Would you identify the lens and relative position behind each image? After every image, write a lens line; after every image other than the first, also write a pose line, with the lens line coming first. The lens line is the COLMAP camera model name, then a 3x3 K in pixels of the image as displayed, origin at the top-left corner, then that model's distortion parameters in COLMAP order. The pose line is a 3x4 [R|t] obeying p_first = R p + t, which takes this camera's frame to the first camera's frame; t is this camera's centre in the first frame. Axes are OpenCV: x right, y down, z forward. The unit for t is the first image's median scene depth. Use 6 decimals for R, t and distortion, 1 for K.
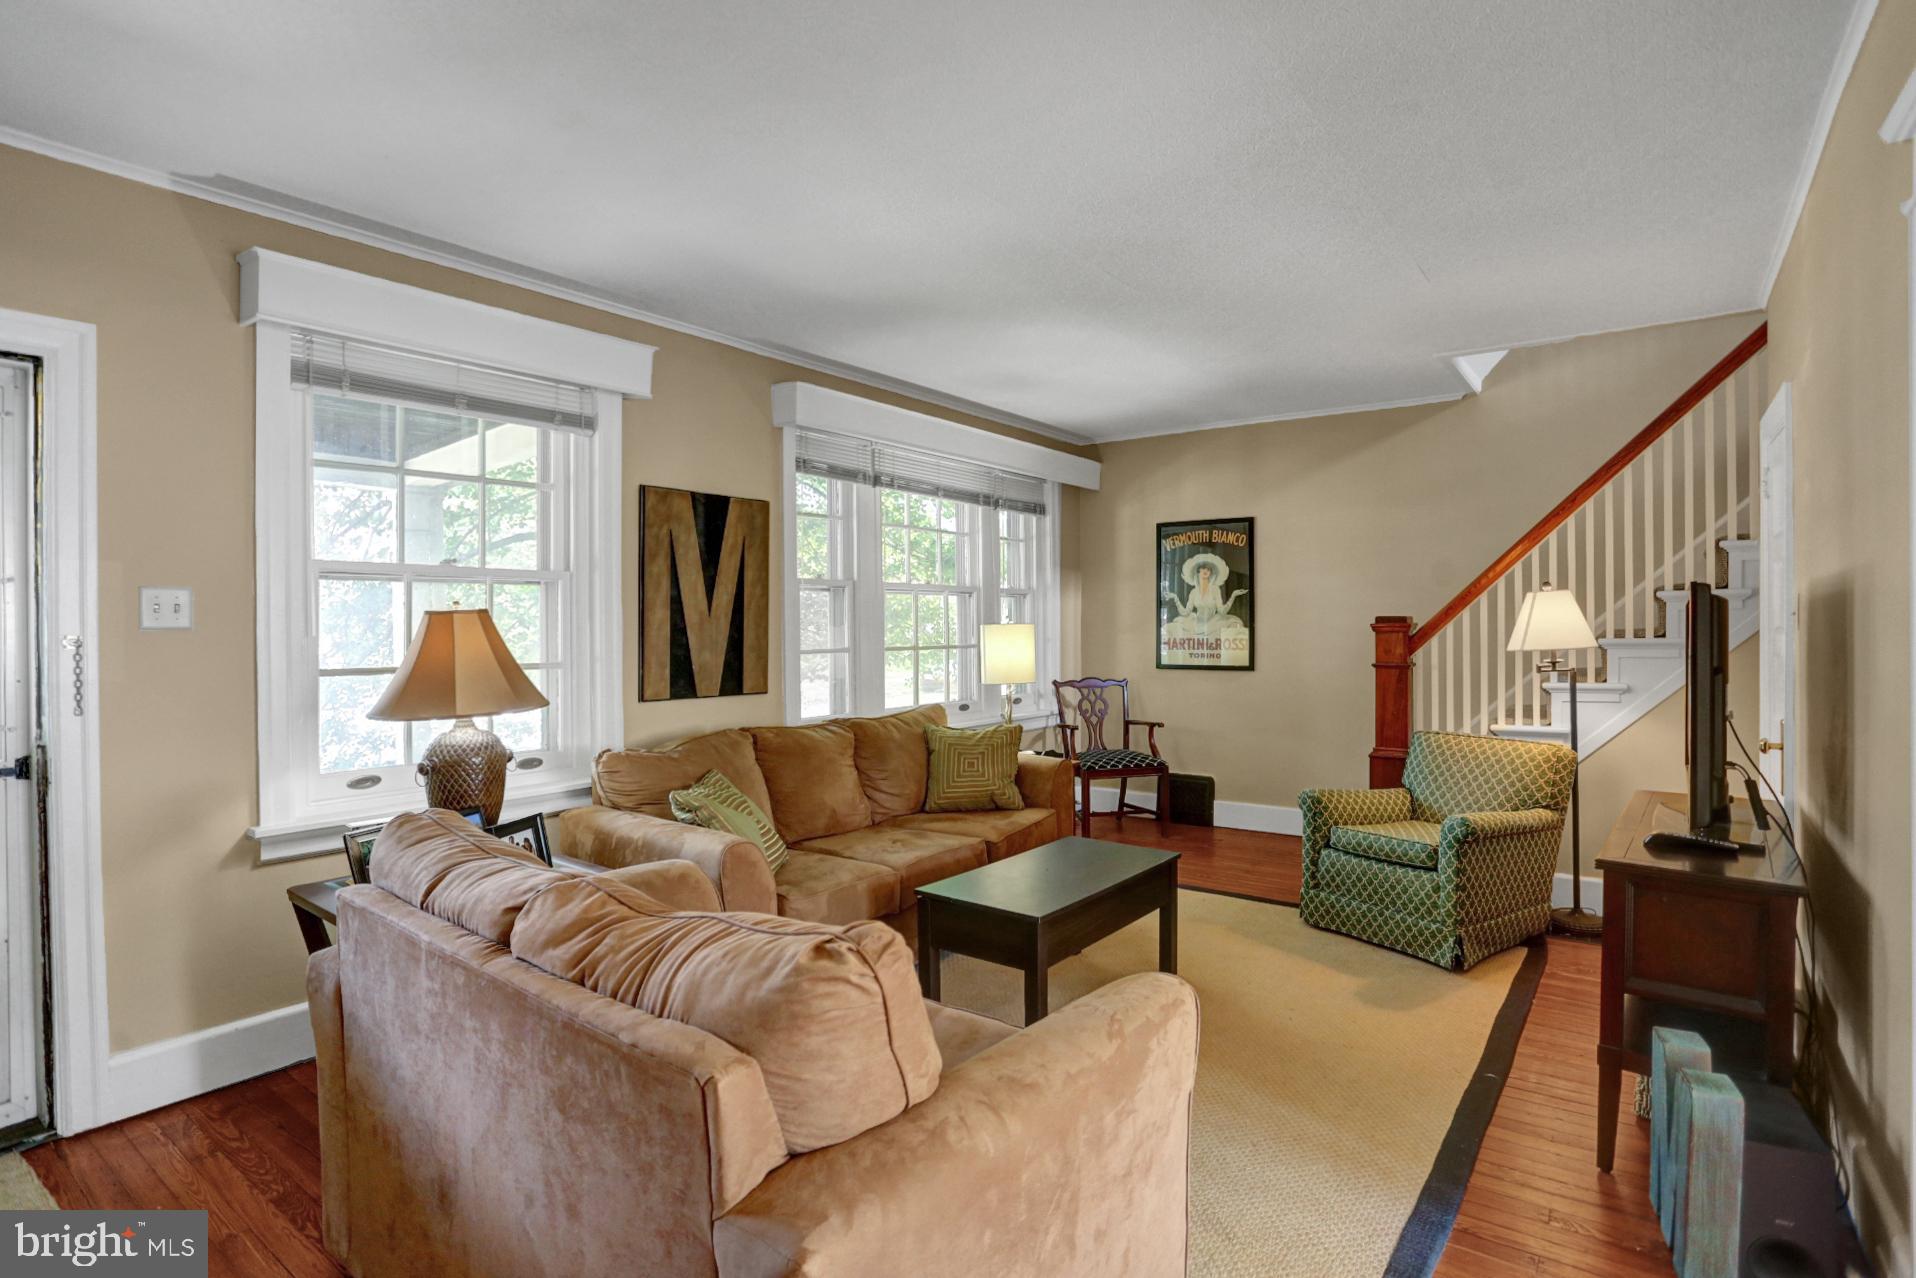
lens RADIAL K [[959.3, 0, 932.4], [0, 959.3, 626.4], [0, 0, 1]] dist [-0.057332, 0.027068]
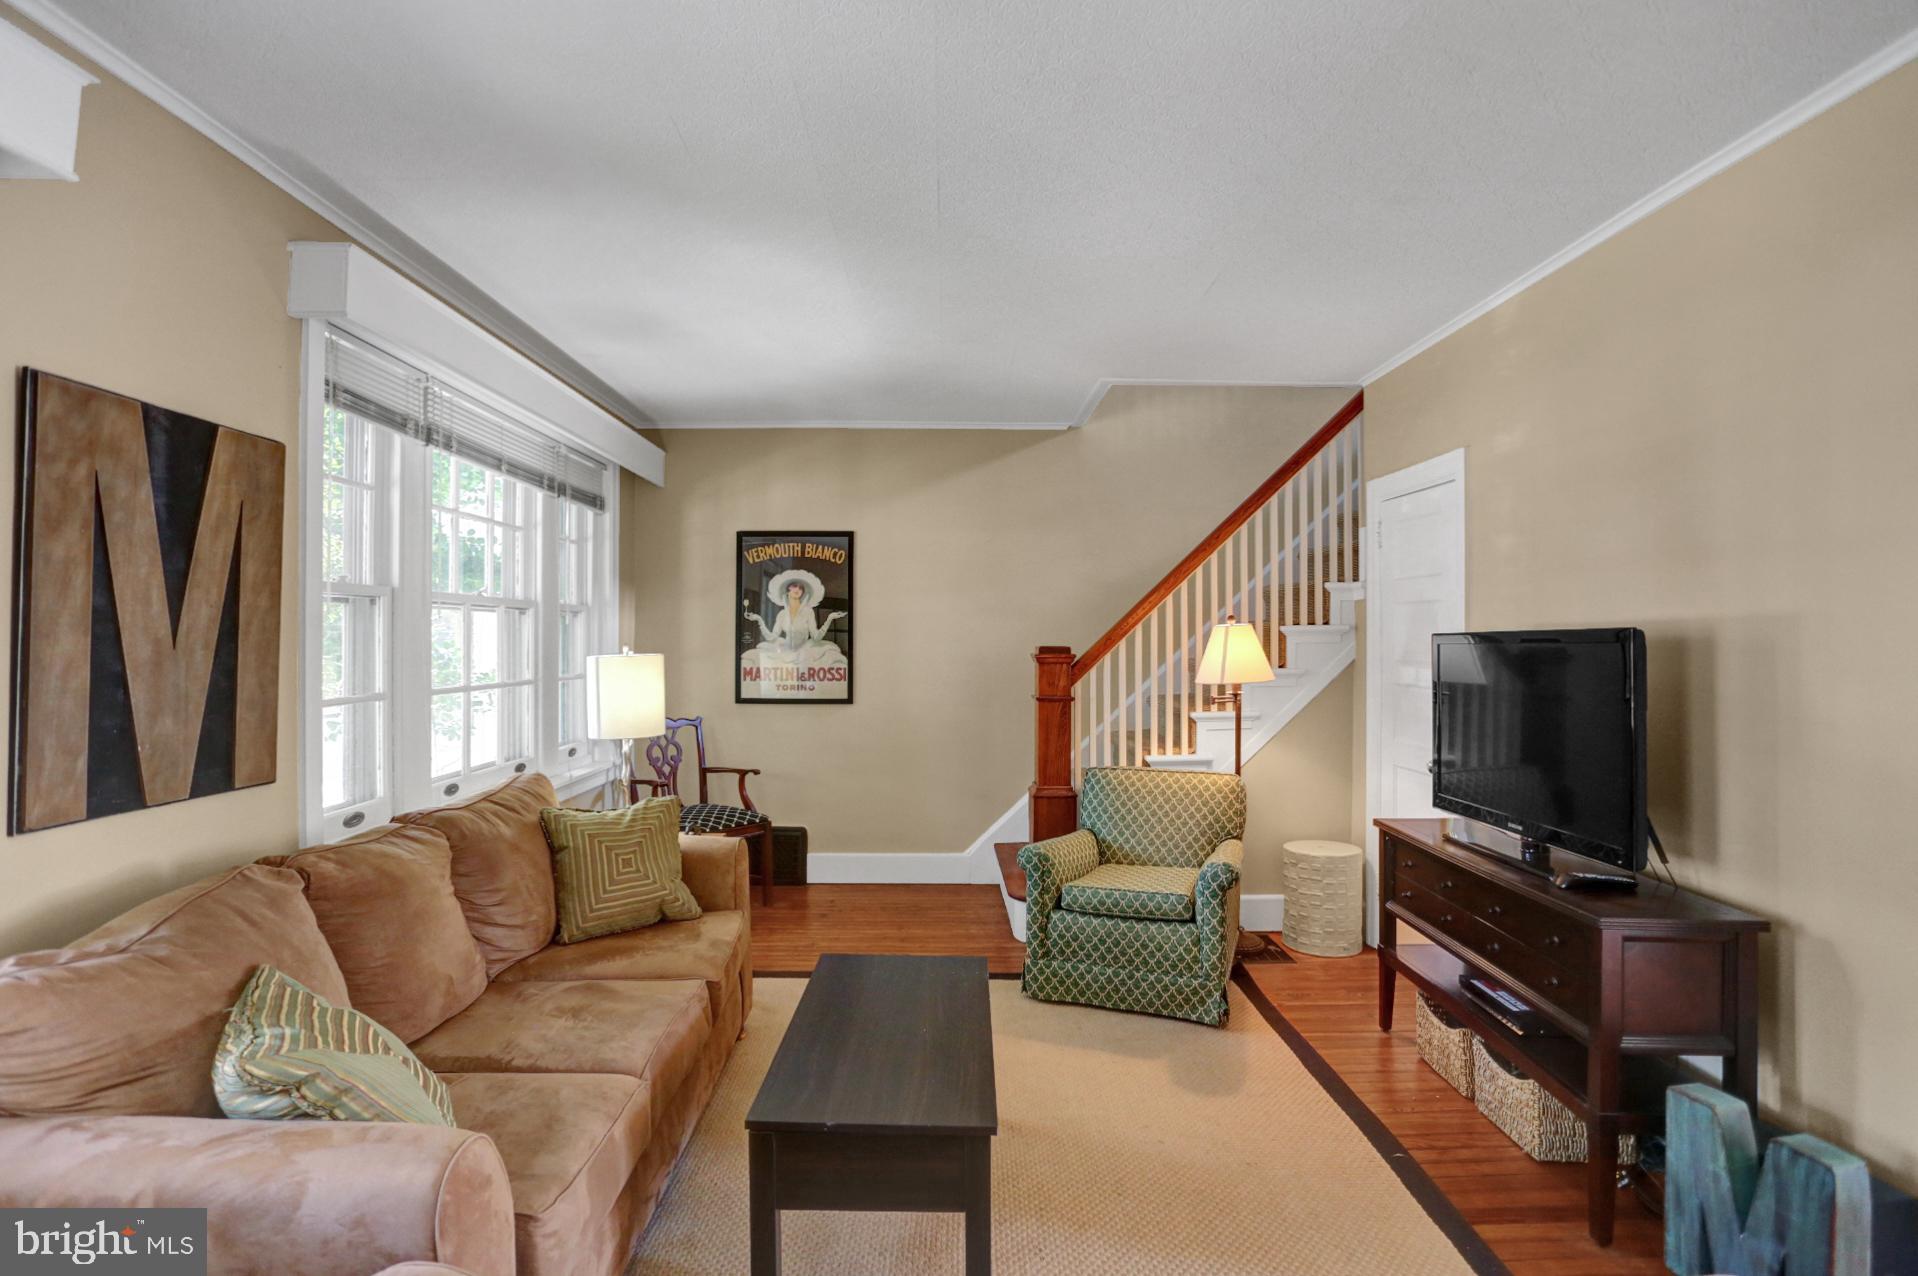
lens RADIAL K [[960.3, 0, 944.1], [0, 960.3, 629.5], [0, 0, 1]] dist [-0.057332, 0.027068]
pose [[0.794587, 0.012527, 0.607021, -0.204932], [-0.004374, 0.999879, -0.014908, -0.014288], [-0.607134, 0.009191, 0.794546, 0.335326]]
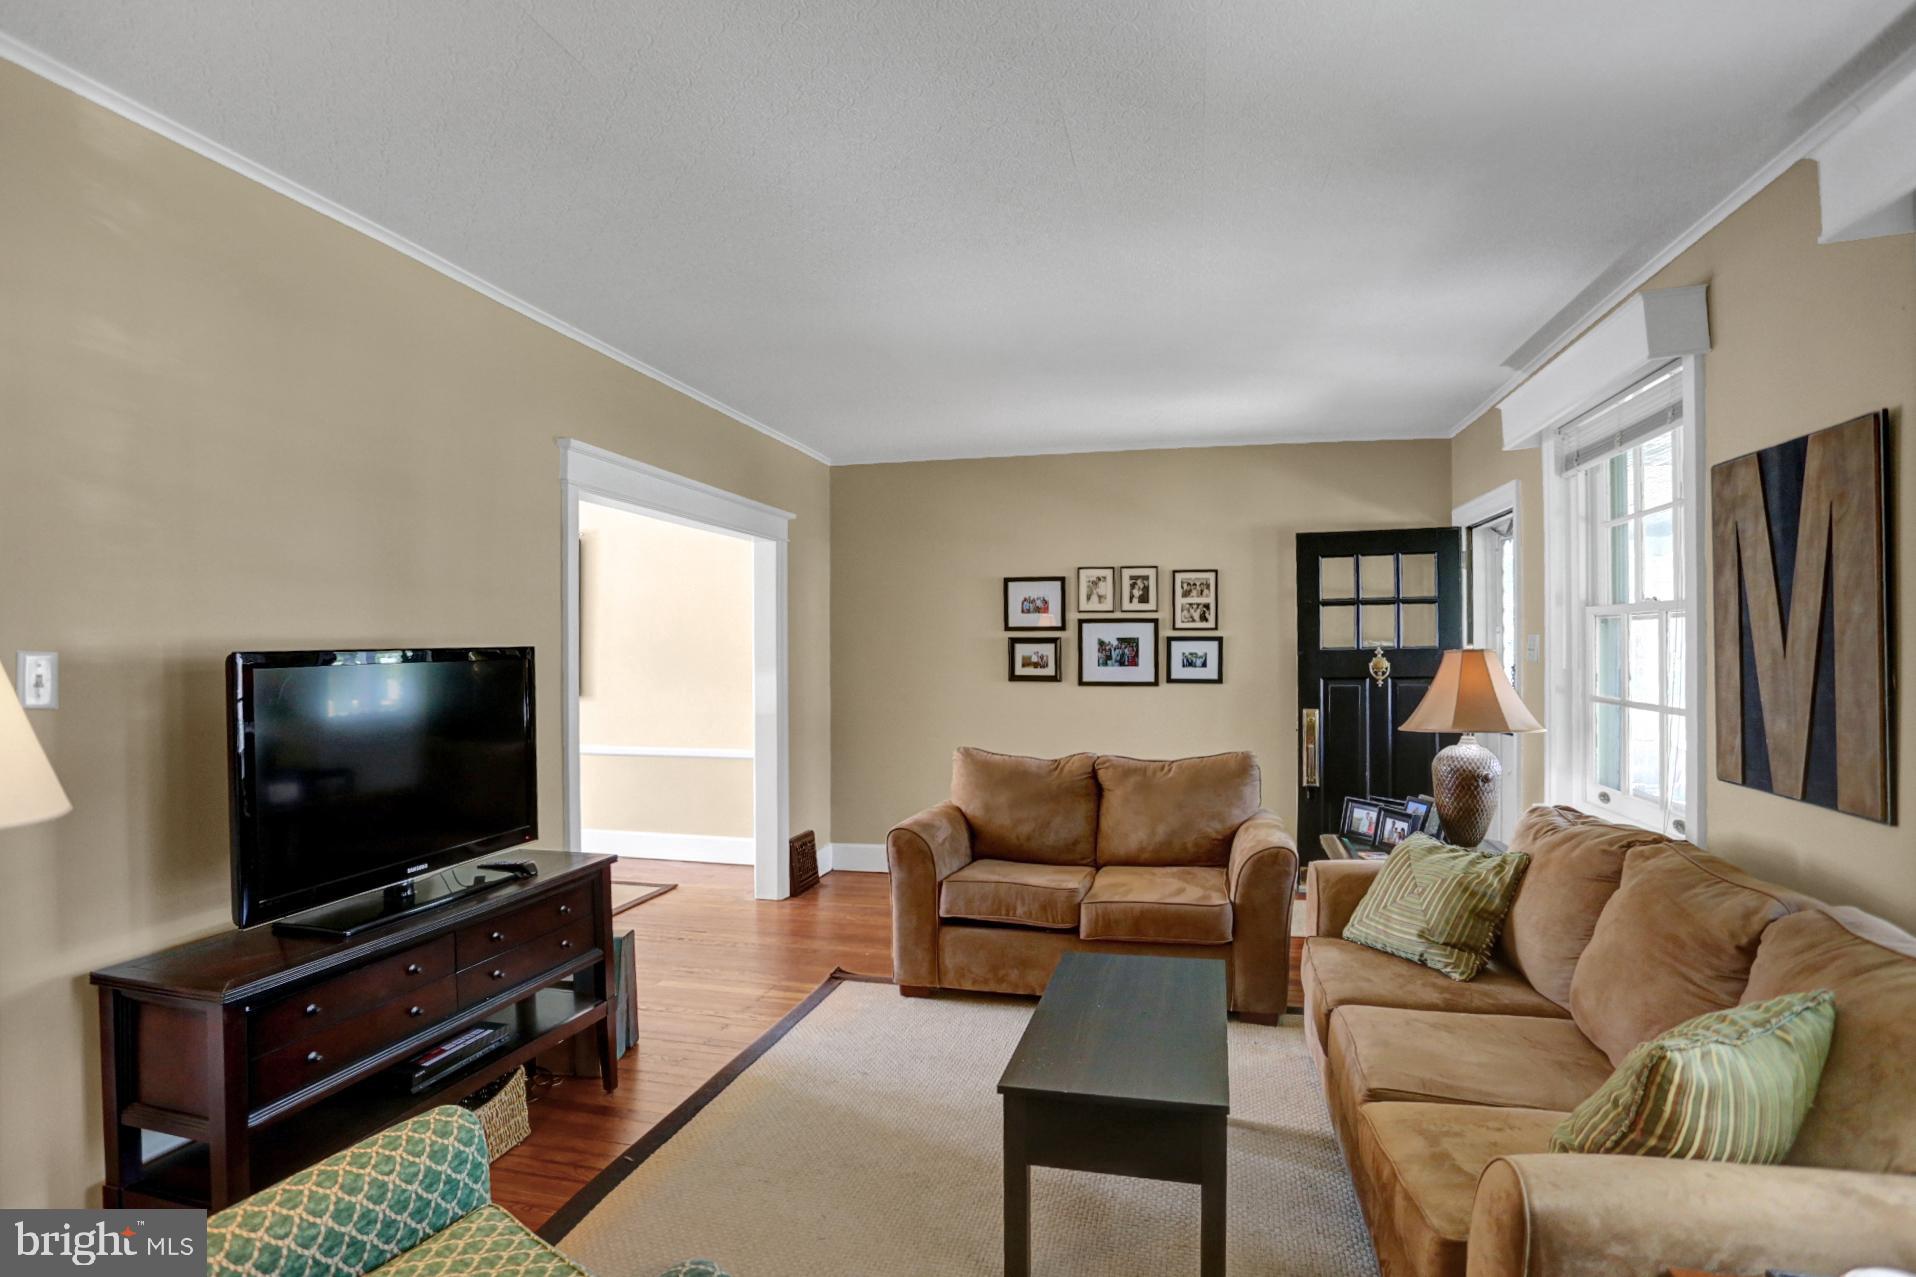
lens RADIAL K [[959.3, 0, 964.4], [0, 959.3, 646.4], [0, 0, 1]] dist [-0.057332, 0.027068]
pose [[-0.910327, 0.011633, -0.413727, 0.437333], [0.010993, 0.999932, 0.003928, -0.023985], [0.413745, -0.000972, -0.910392, 1.279385]]
